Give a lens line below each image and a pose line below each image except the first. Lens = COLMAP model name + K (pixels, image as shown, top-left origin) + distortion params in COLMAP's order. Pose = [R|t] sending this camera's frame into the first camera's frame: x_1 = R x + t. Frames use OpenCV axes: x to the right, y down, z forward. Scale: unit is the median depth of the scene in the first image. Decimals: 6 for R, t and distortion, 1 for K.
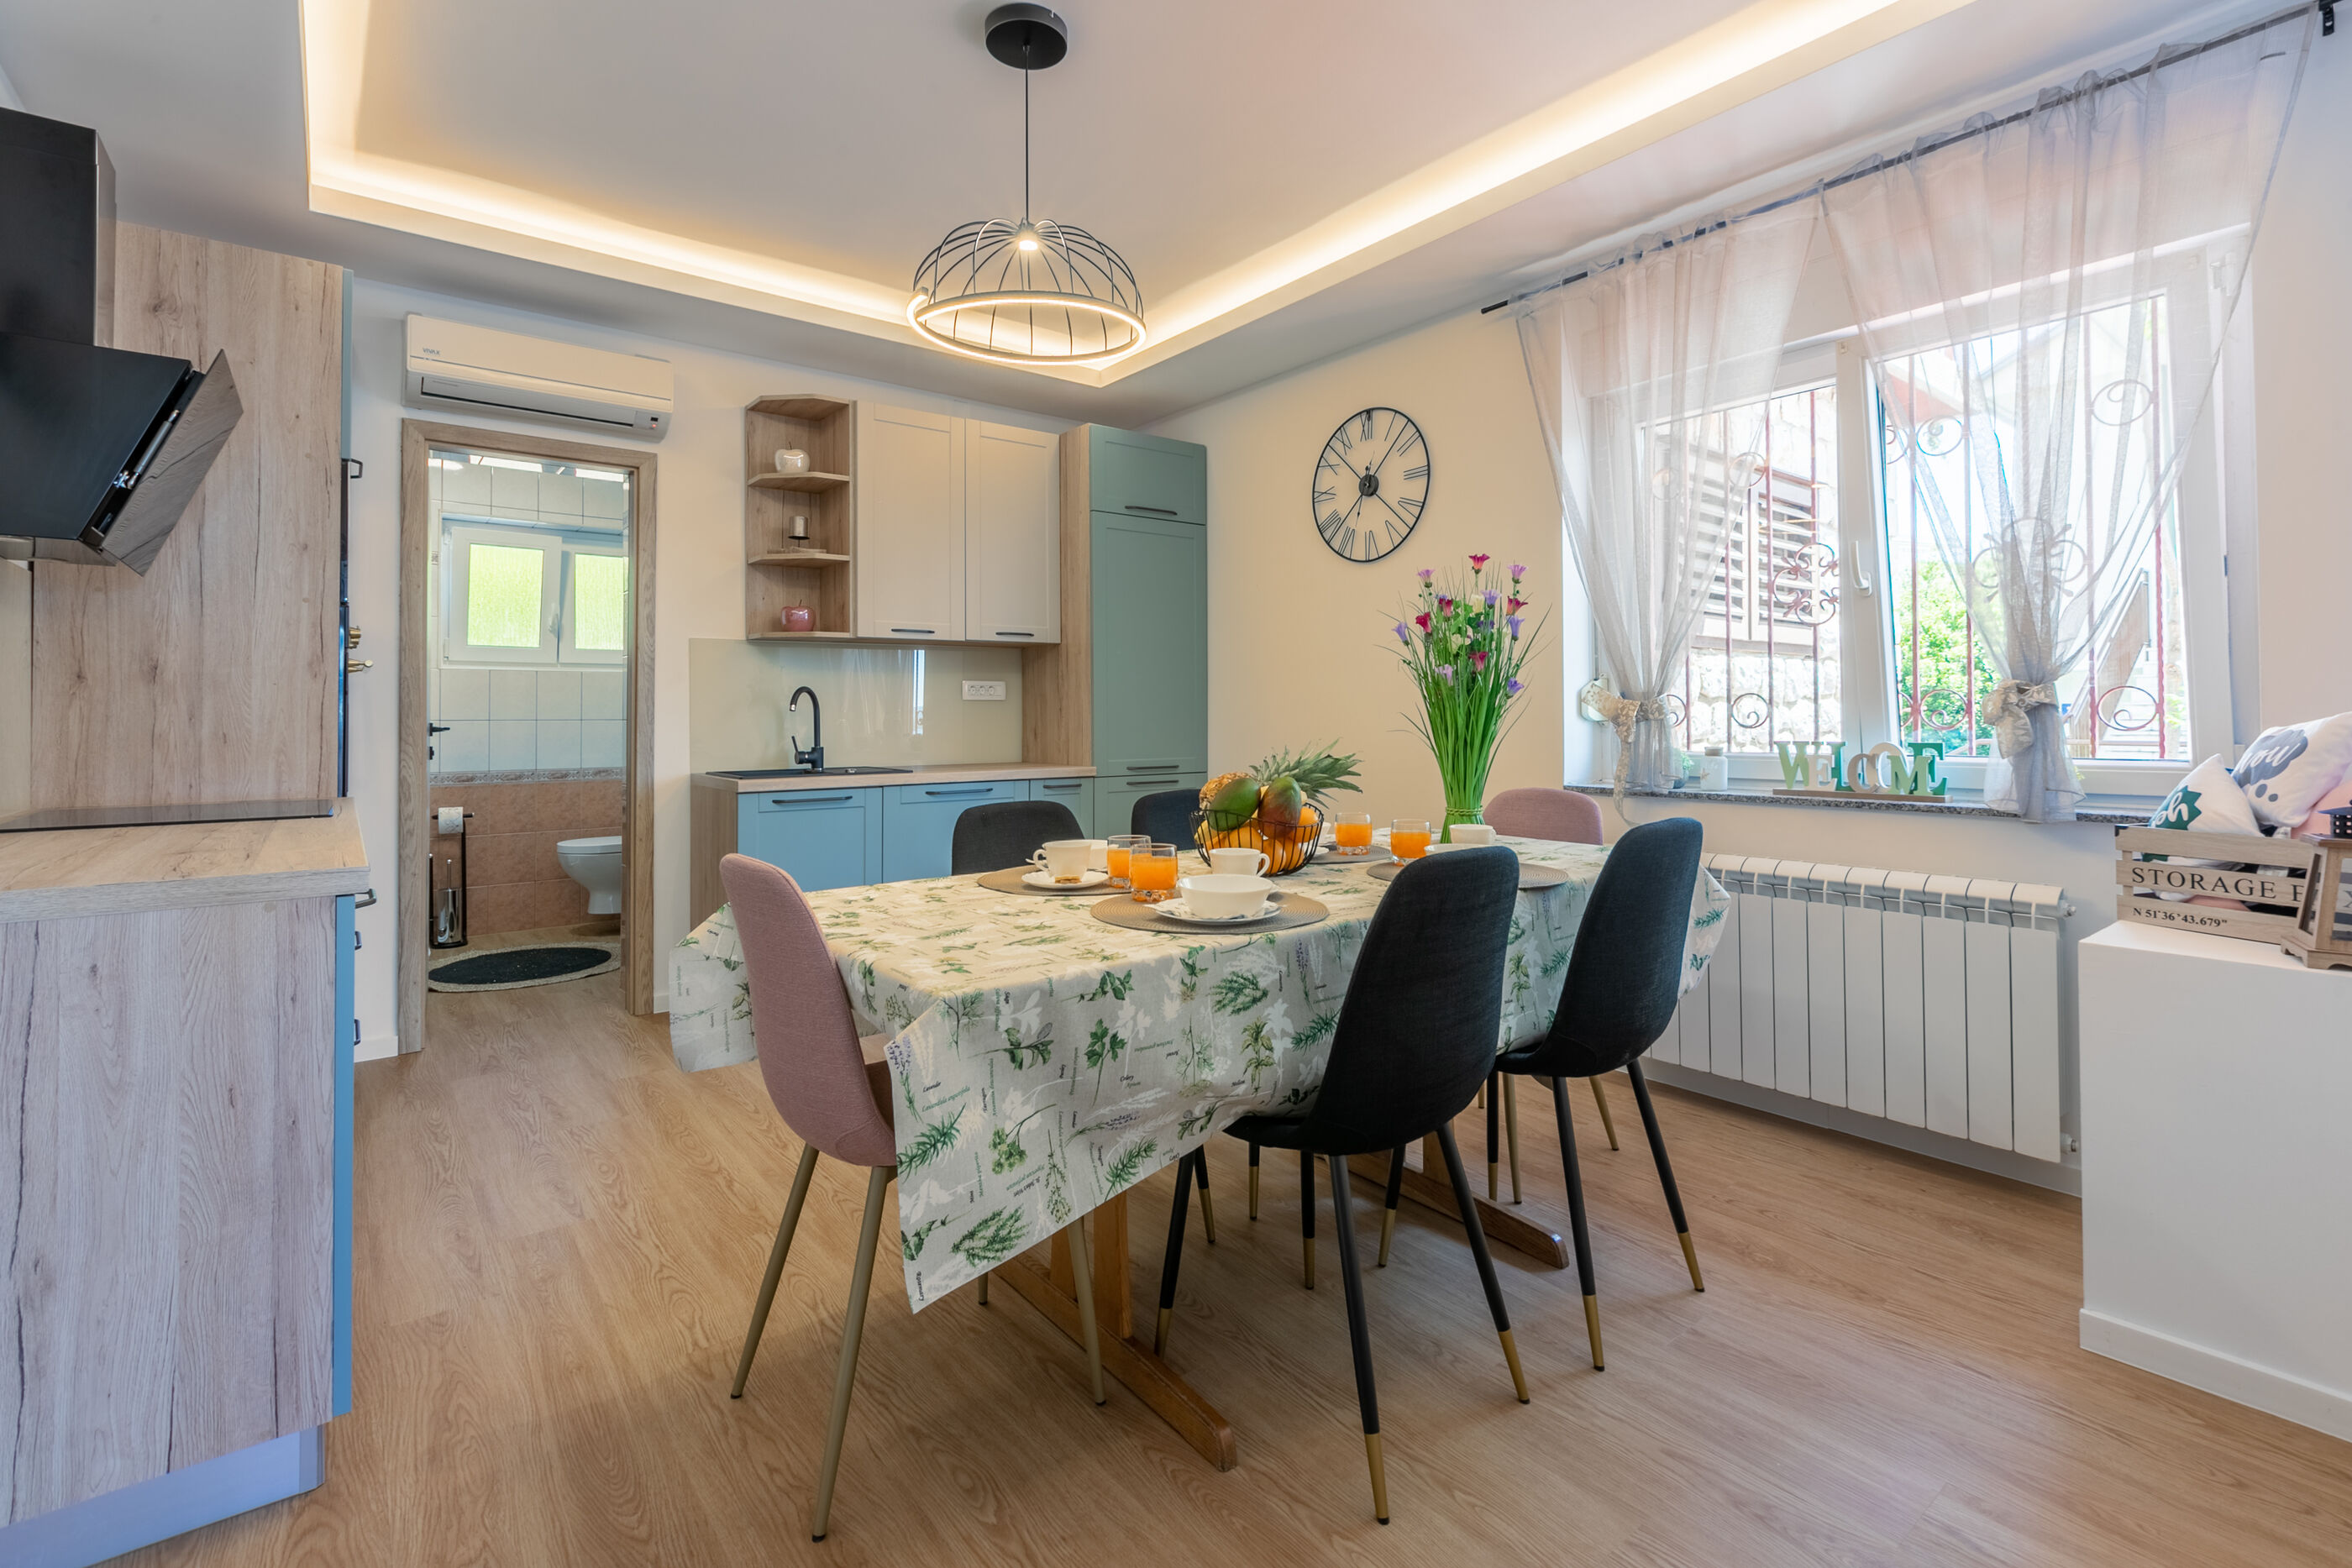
lens RADIAL K [[1066.0, 0, 1166.5], [0, 1066.0, 699.6], [0, 0, 1]] dist [0.002464, -0.000317]
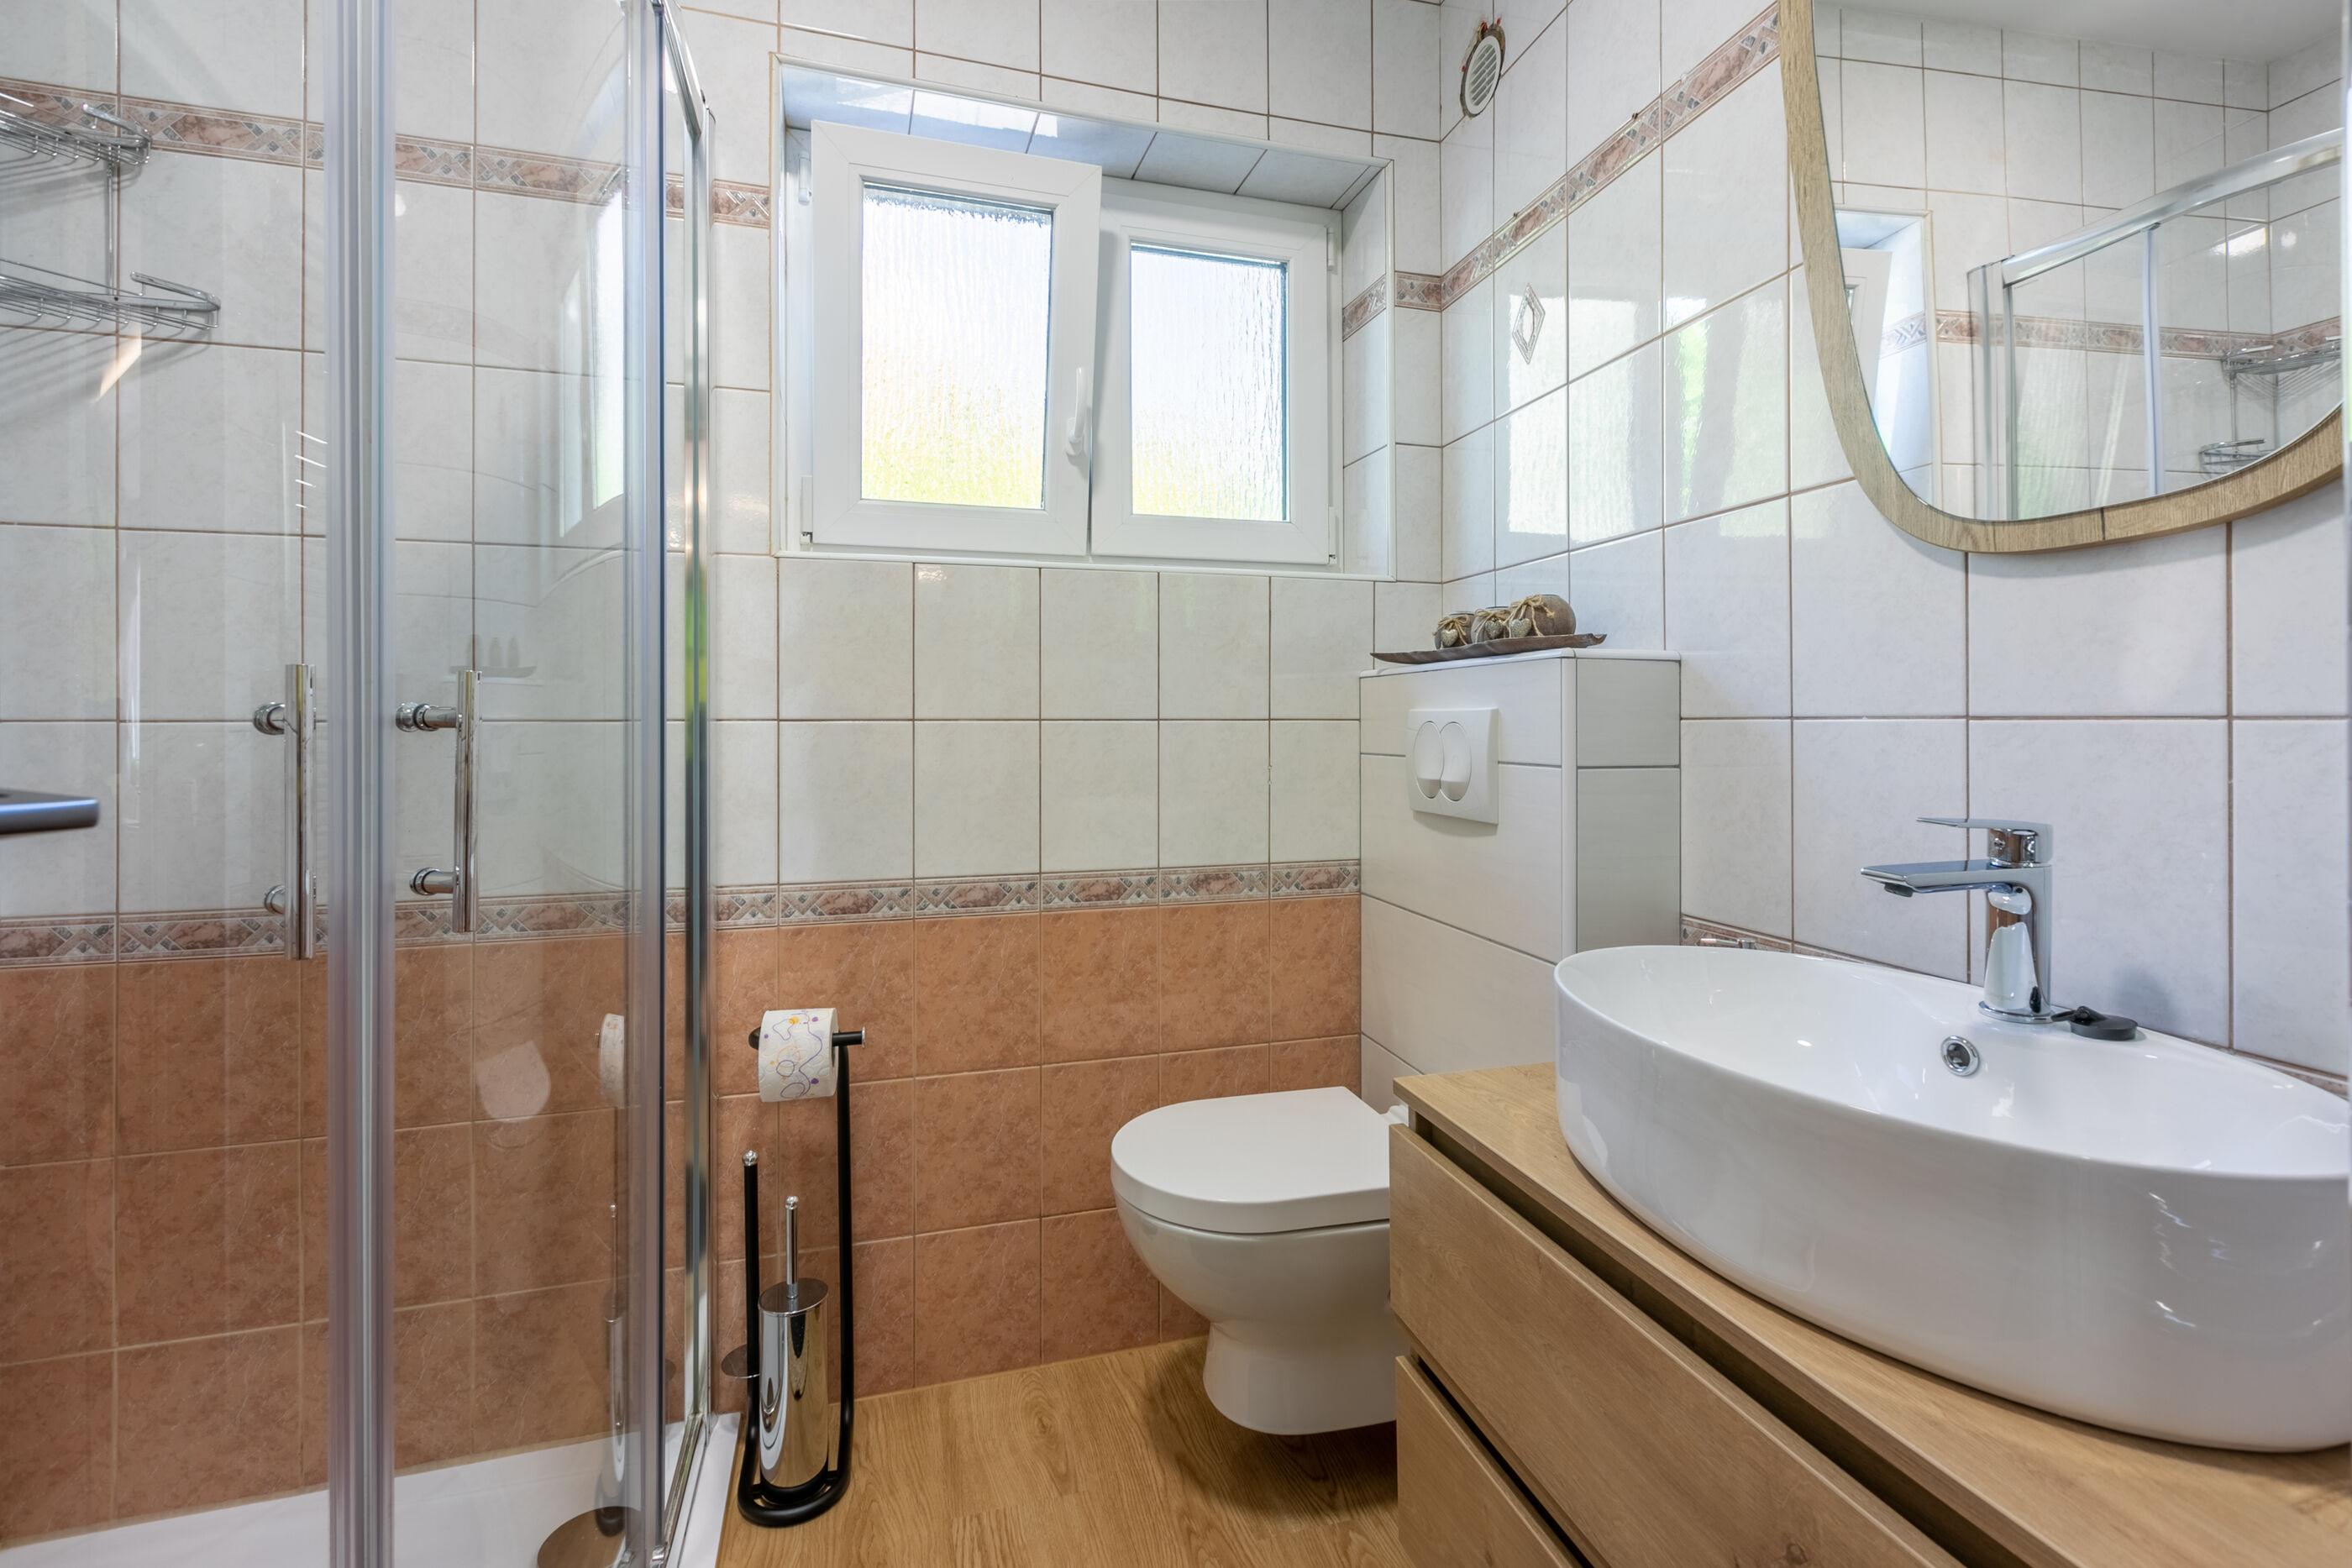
lens RADIAL K [[1060.7, 0, 1167.5], [0, 1060.7, 726.2], [0, 0, 1]] dist [-0.000703, -0.000349]
pose [[0.927779, 0.003207, -0.373116, -0.568714], [0.003612, 0.999839, 0.017577, 0.020409], [0.373113, -0.017656, 0.927618, 0.936975]]
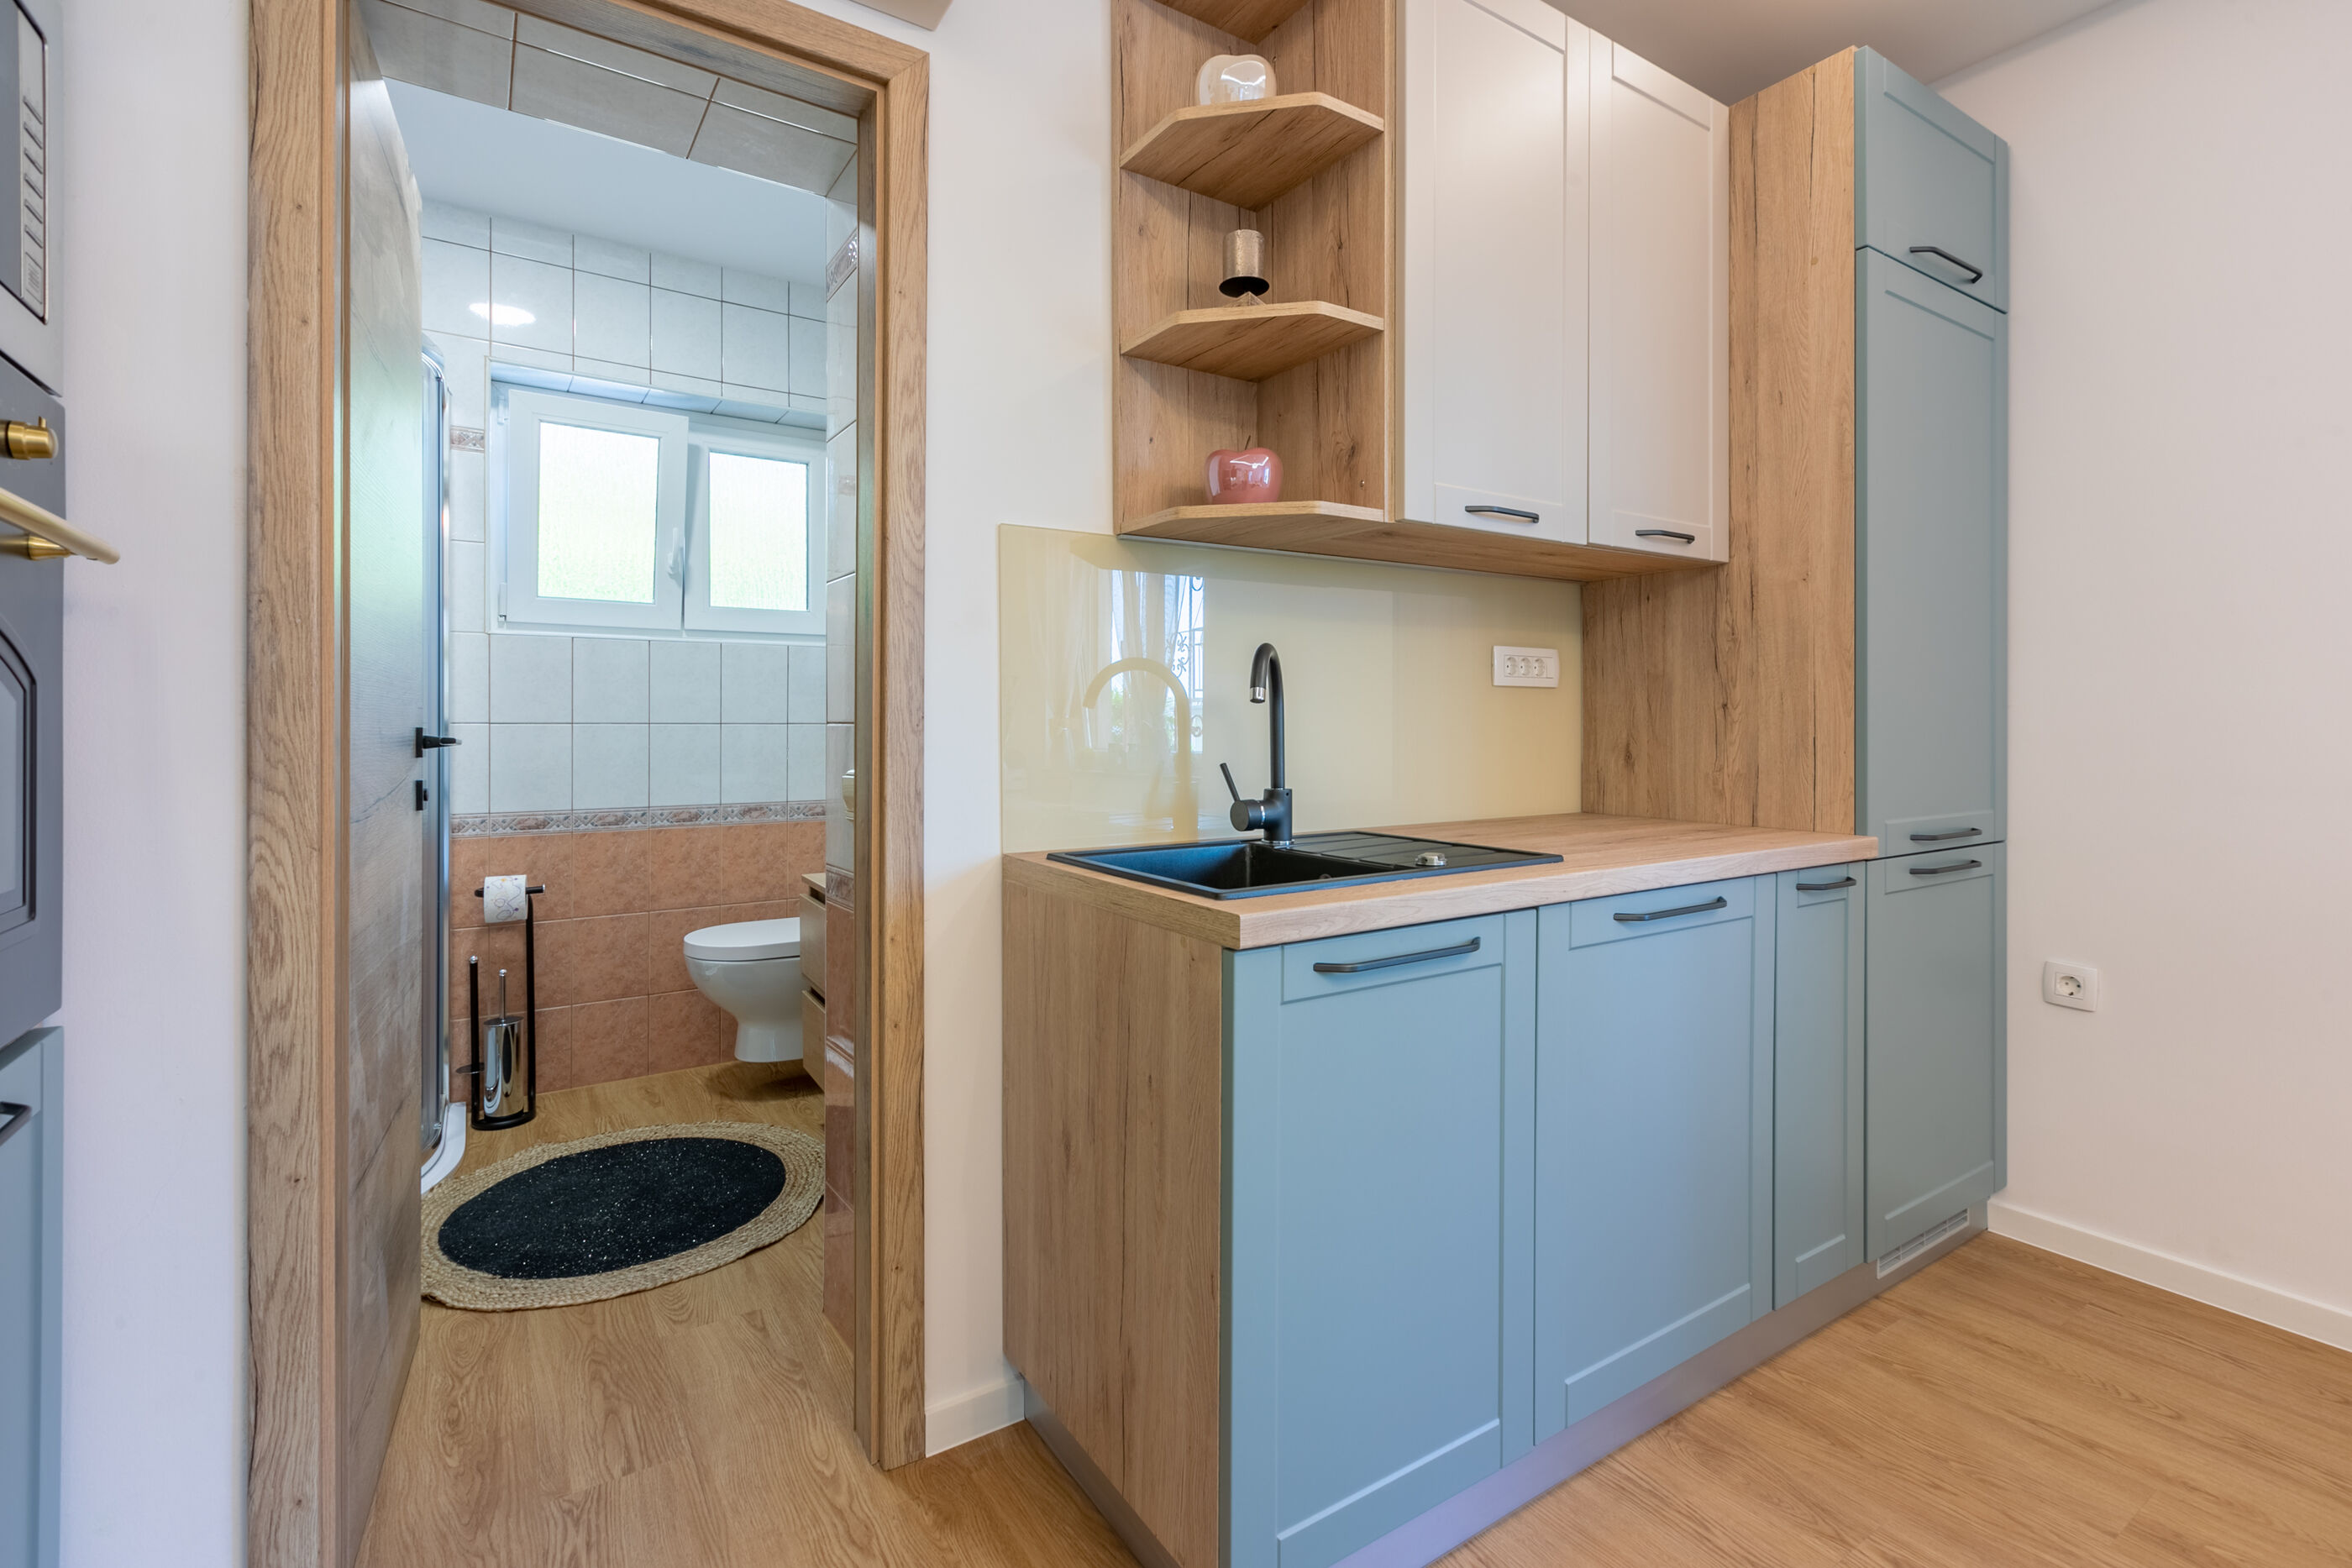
lens RADIAL K [[1054.4, 0, 1156.9], [0, 1054.4, 726.0], [0, 0, 1]] dist [0.004000, -0.000176]
pose [[0.996020, 0.006042, -0.088924, -0.337195], [-0.004472, 0.999831, 0.017852, 0.011651], [0.089017, -0.017383, 0.995878, 0.577805]]
